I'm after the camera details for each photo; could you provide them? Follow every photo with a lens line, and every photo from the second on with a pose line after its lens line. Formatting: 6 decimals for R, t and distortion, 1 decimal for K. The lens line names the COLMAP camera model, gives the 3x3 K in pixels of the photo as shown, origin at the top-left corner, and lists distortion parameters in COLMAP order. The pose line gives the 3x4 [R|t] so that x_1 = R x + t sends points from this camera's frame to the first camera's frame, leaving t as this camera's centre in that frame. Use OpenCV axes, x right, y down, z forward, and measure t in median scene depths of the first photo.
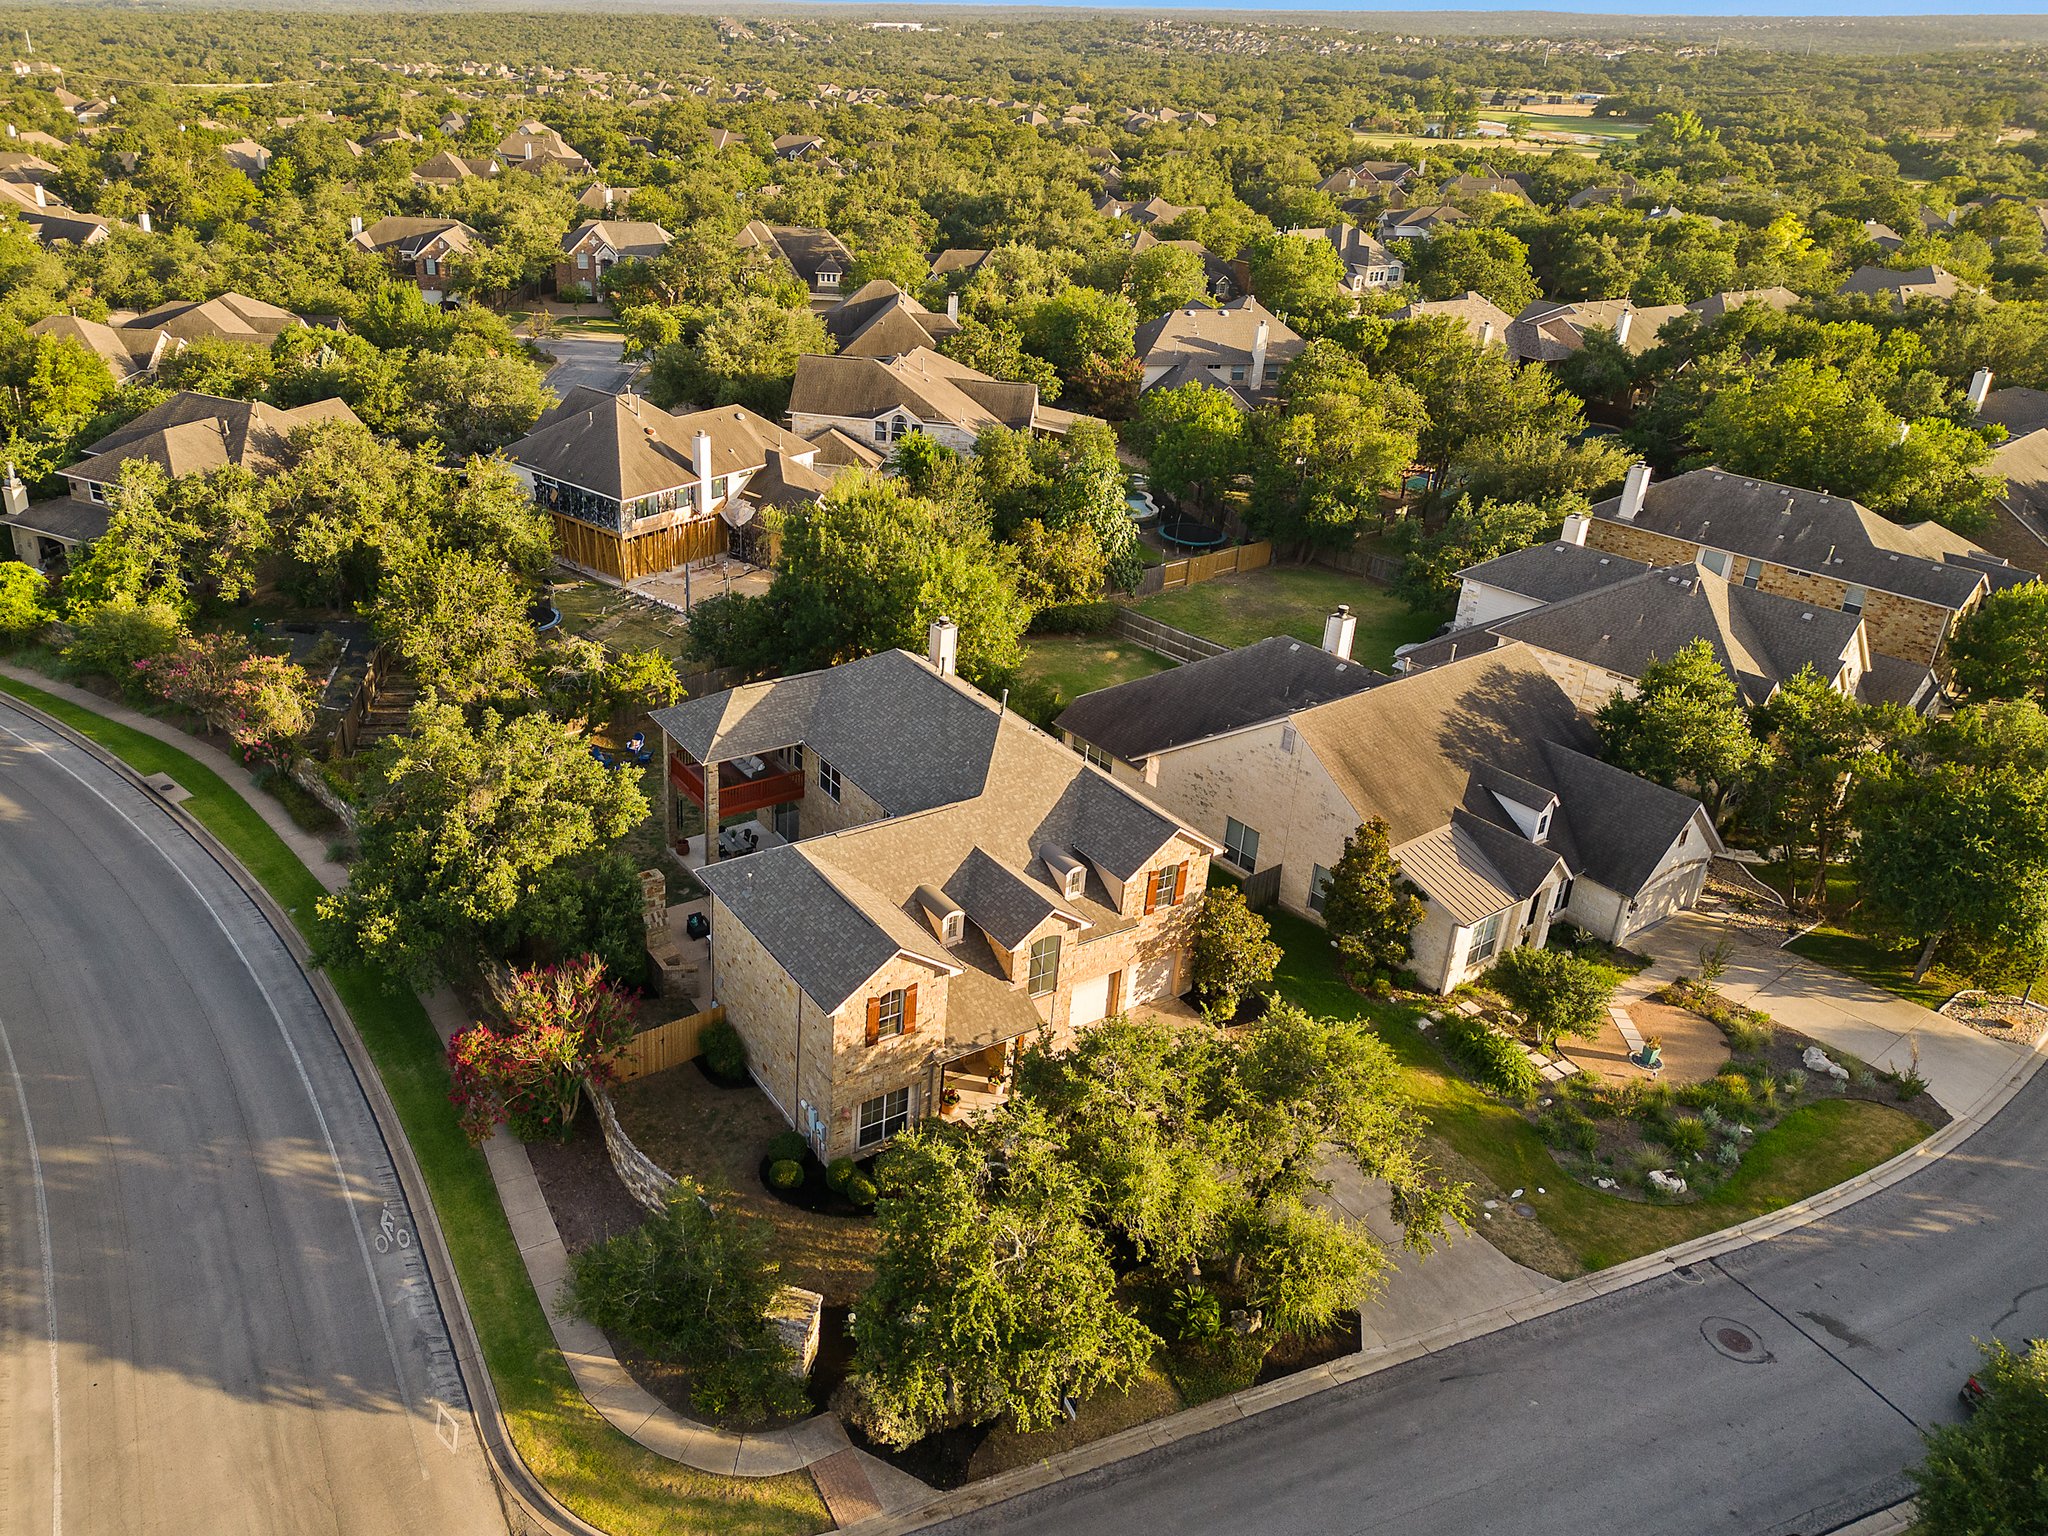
lens RADIAL K [[1452.9, 0, 1024.0], [0, 1452.9, 768.0], [0, 0, 1]] dist [0.062090, -0.064216]
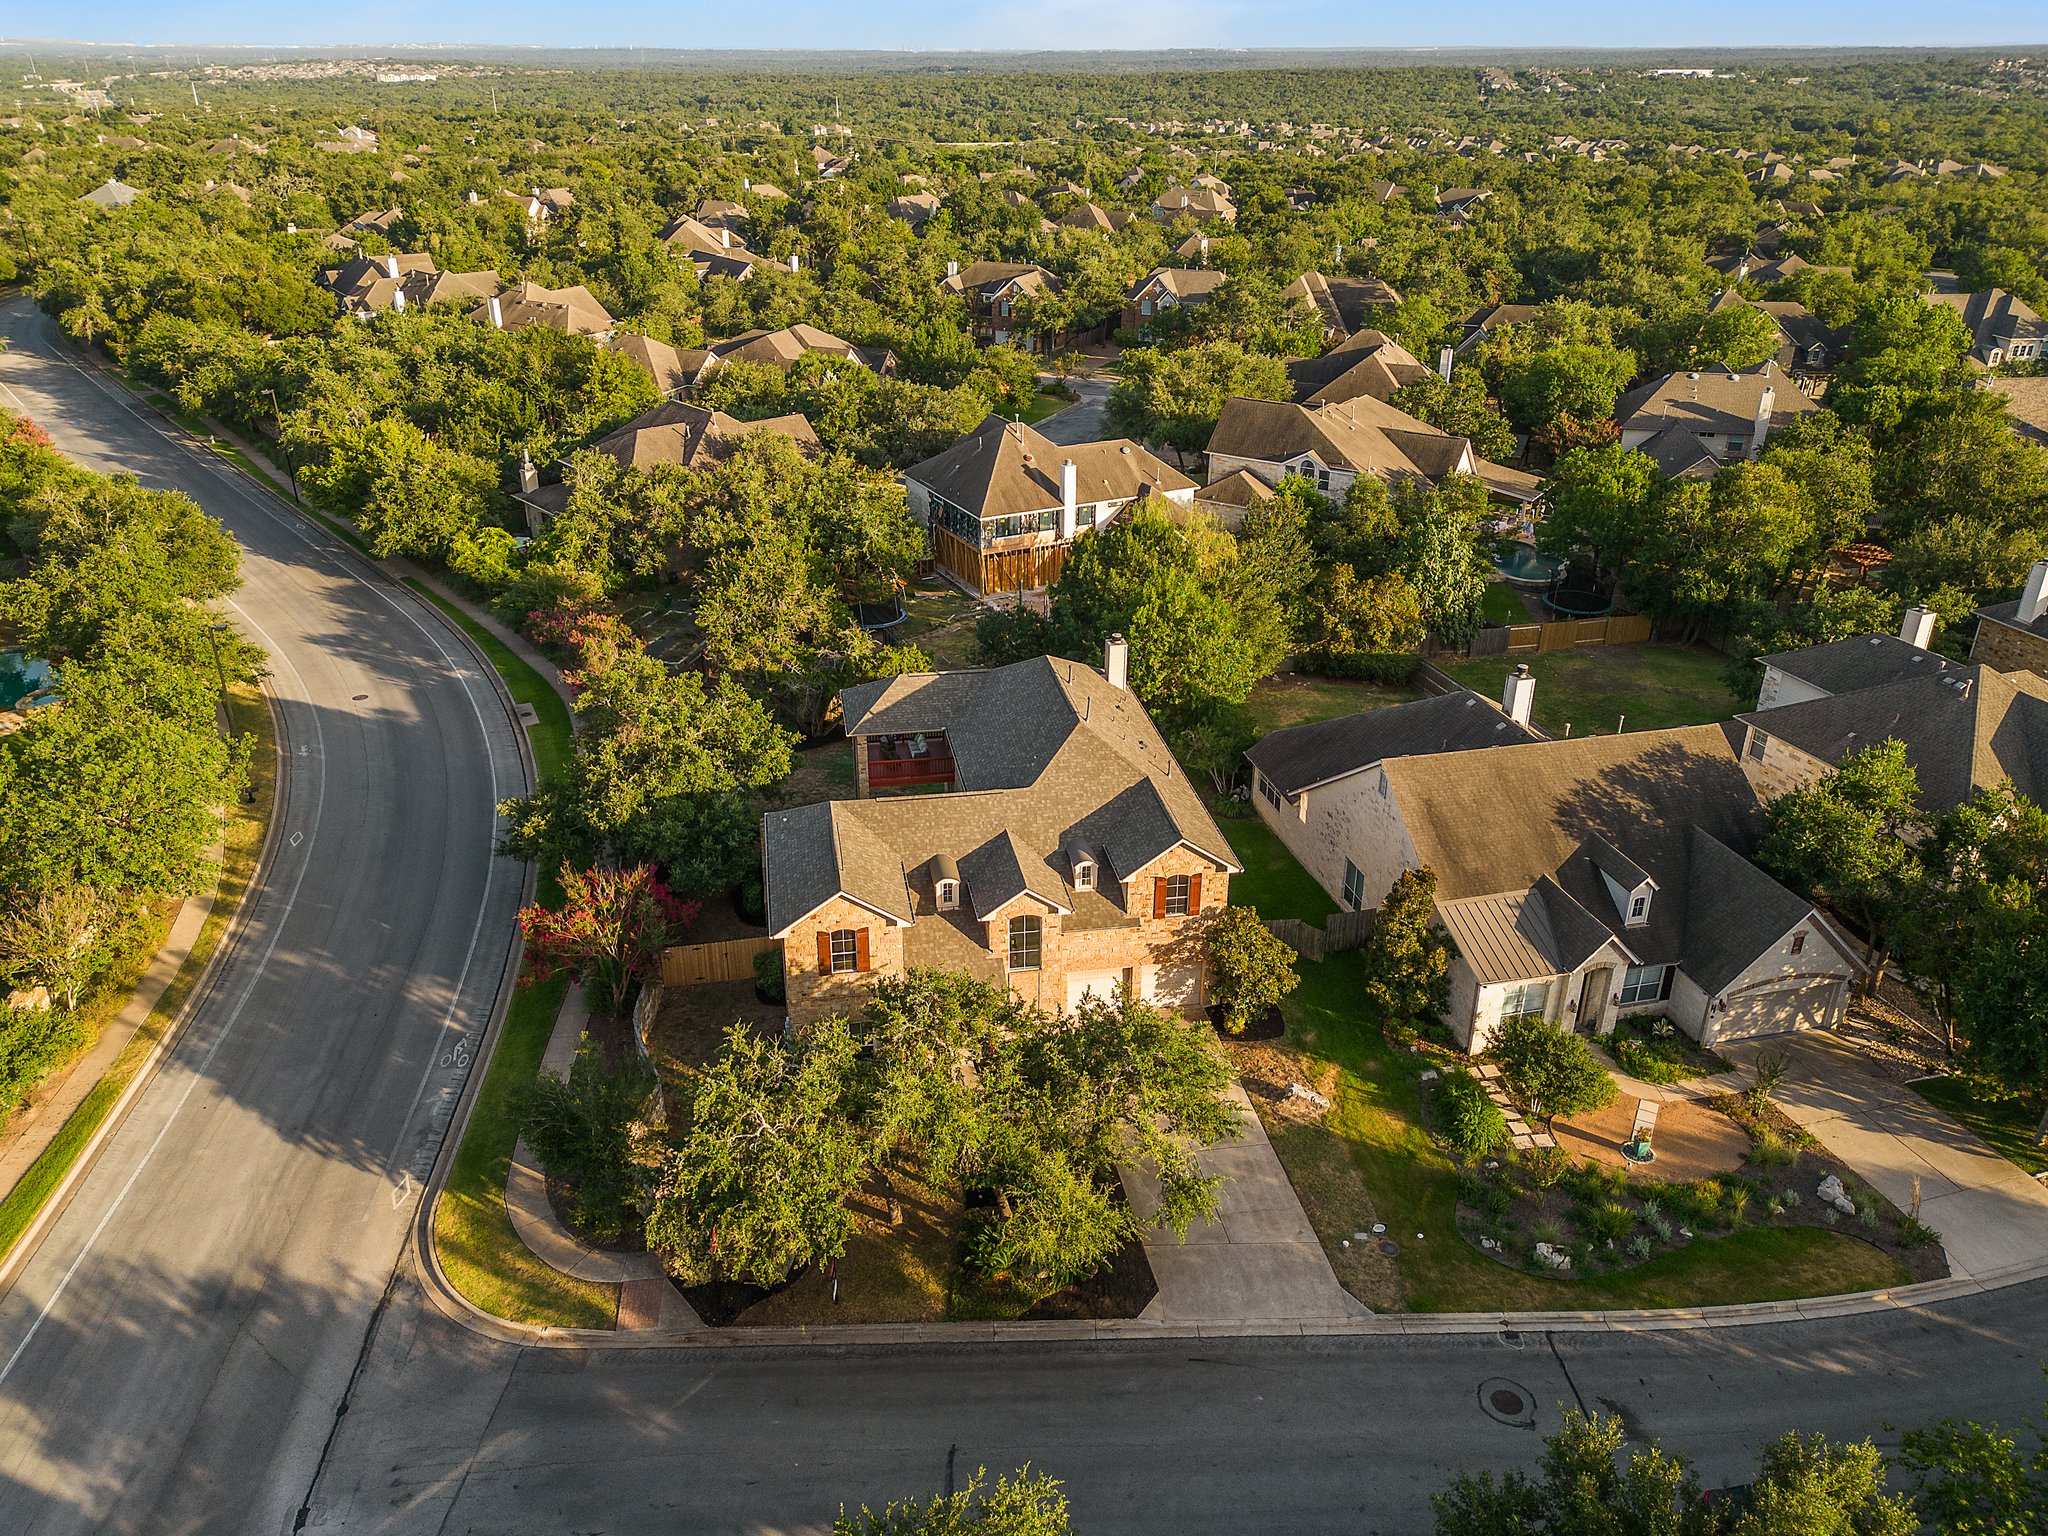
lens RADIAL K [[1425.1, 0, 1023.8], [0, 1425.1, 834.3], [0, 0, 1]] dist [0.062005, -0.070152]
pose [[0.942865, 0.144075, -0.300414, 0.236450], [-0.139048, 0.989550, 0.038169, 0.011370], [0.302774, 0.005784, 0.953045, -0.012003]]
